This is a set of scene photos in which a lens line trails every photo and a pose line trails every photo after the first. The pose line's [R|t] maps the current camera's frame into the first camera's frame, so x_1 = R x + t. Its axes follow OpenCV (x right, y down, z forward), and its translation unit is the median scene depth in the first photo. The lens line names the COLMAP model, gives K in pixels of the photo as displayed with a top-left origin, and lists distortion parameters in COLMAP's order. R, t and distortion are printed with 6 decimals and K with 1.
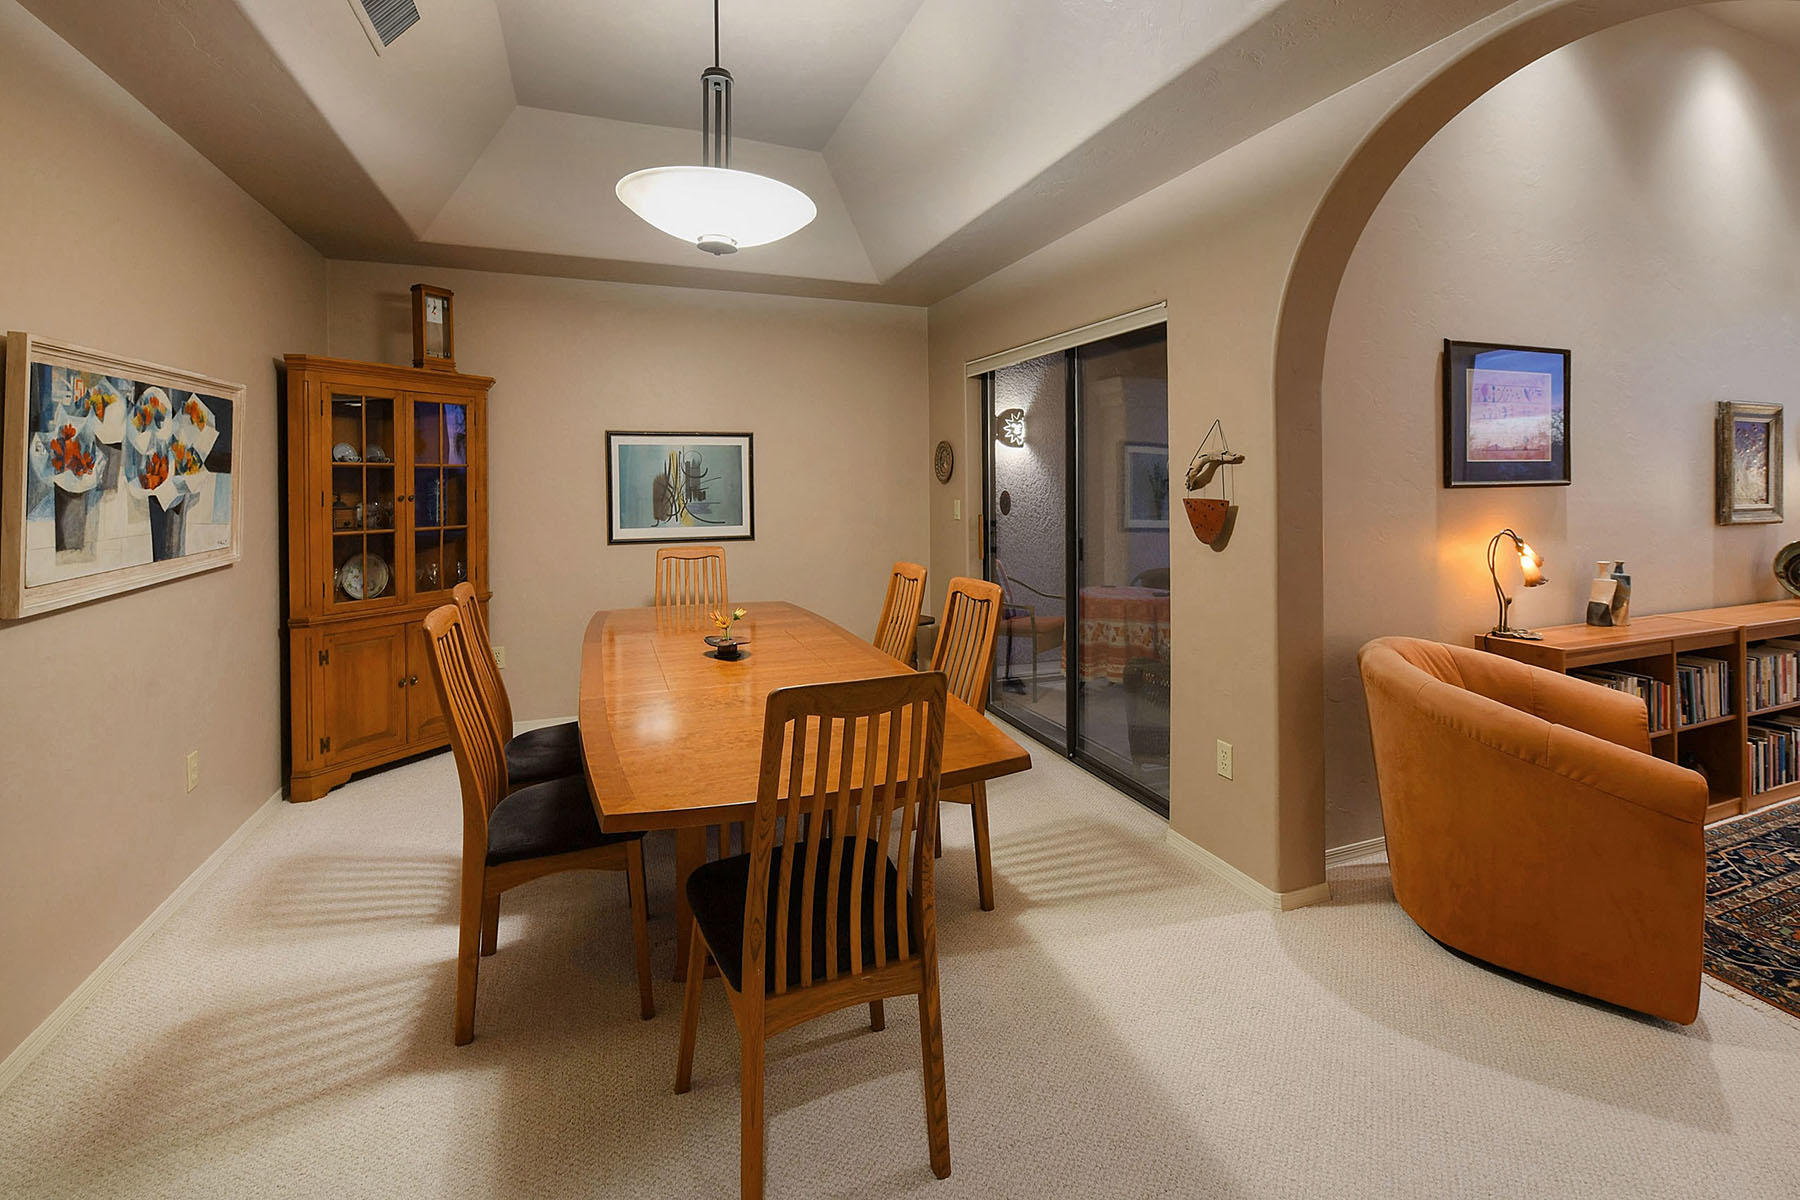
lens RADIAL K [[781.8, 0, 900.3], [0, 781.8, 603.1], [0, 0, 1]] dist [-0.000357, 0.000046]
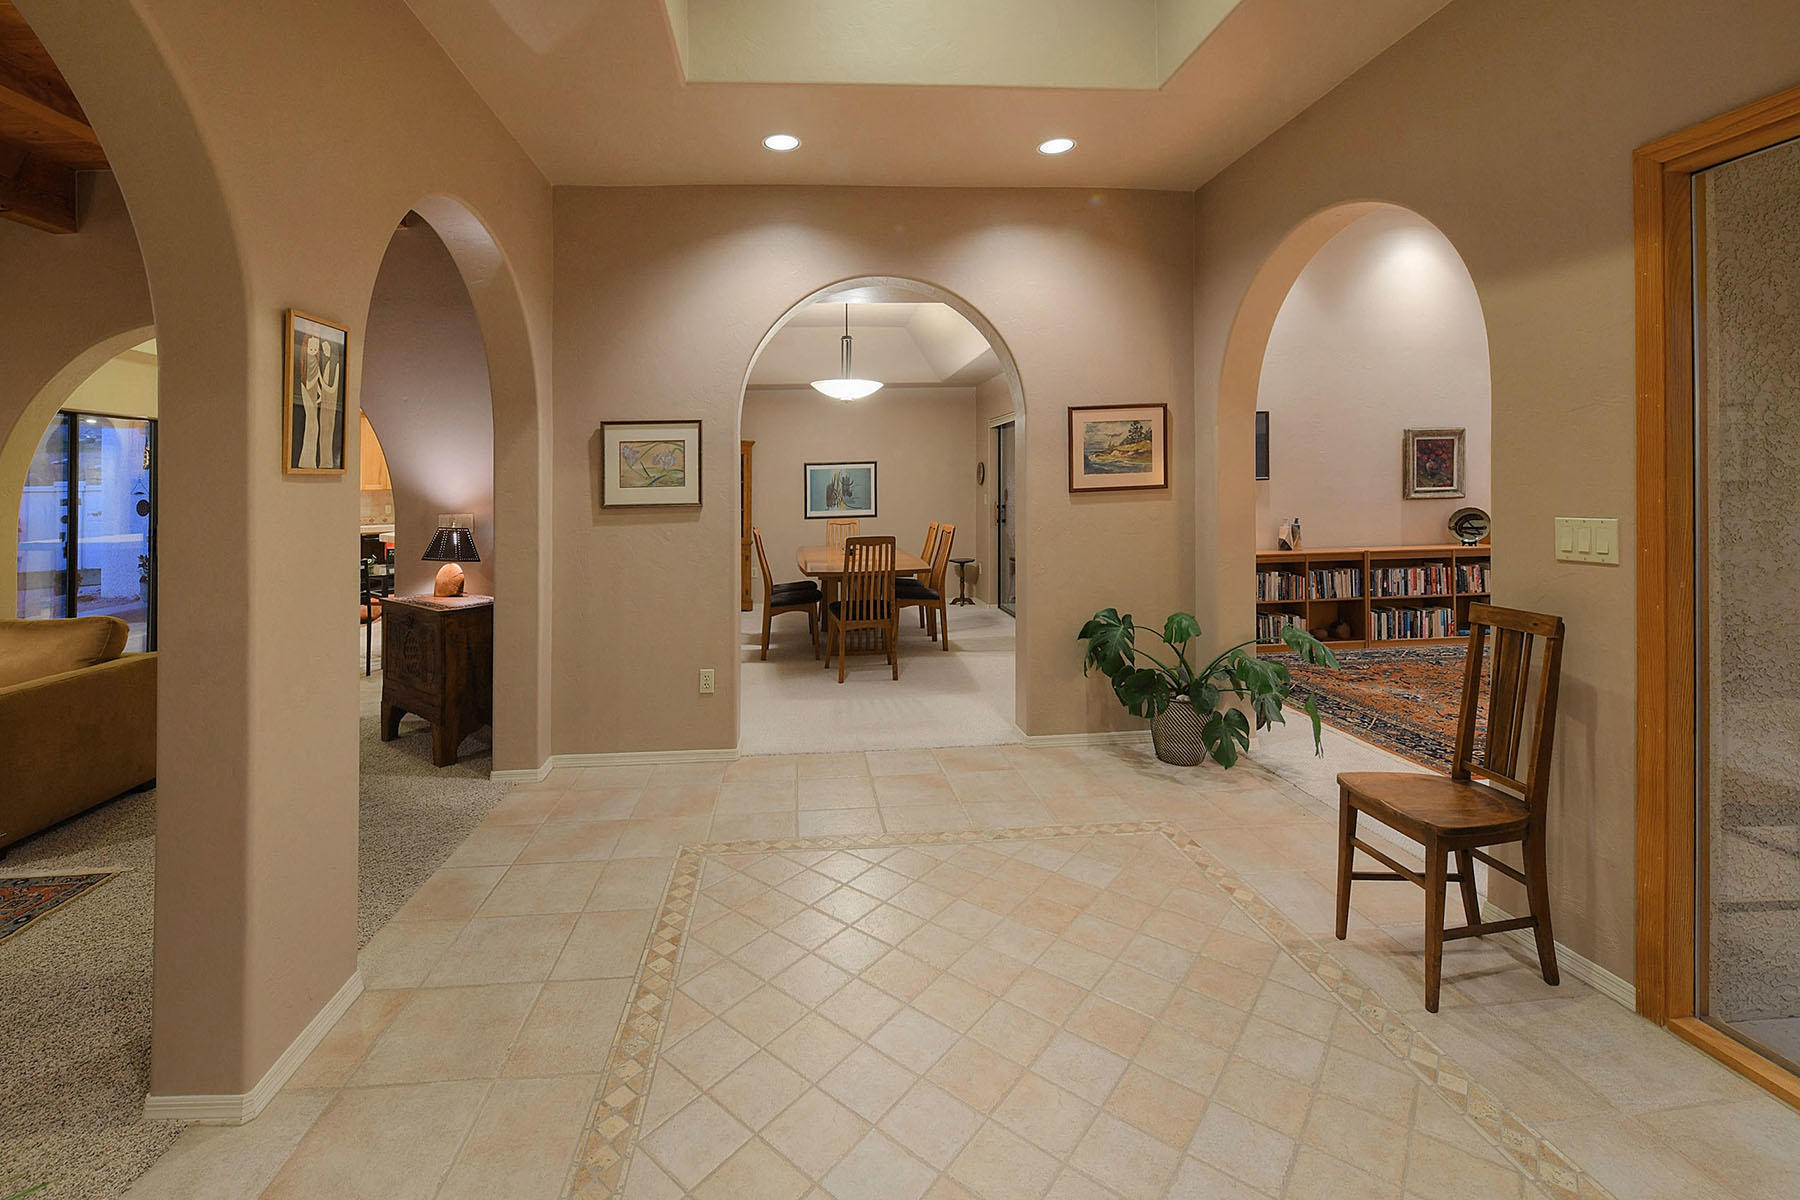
lens RADIAL K [[752.0, 0, 899.0], [0, 752.0, 597.4], [0, 0, 1]] dist [-0.000600, -0.000010]
pose [[0.975343, 0.011130, -0.220414, 0.294502], [-0.012942, 0.999893, -0.006779, 0.137190], [0.220315, 0.009465, 0.975383, -0.839131]]
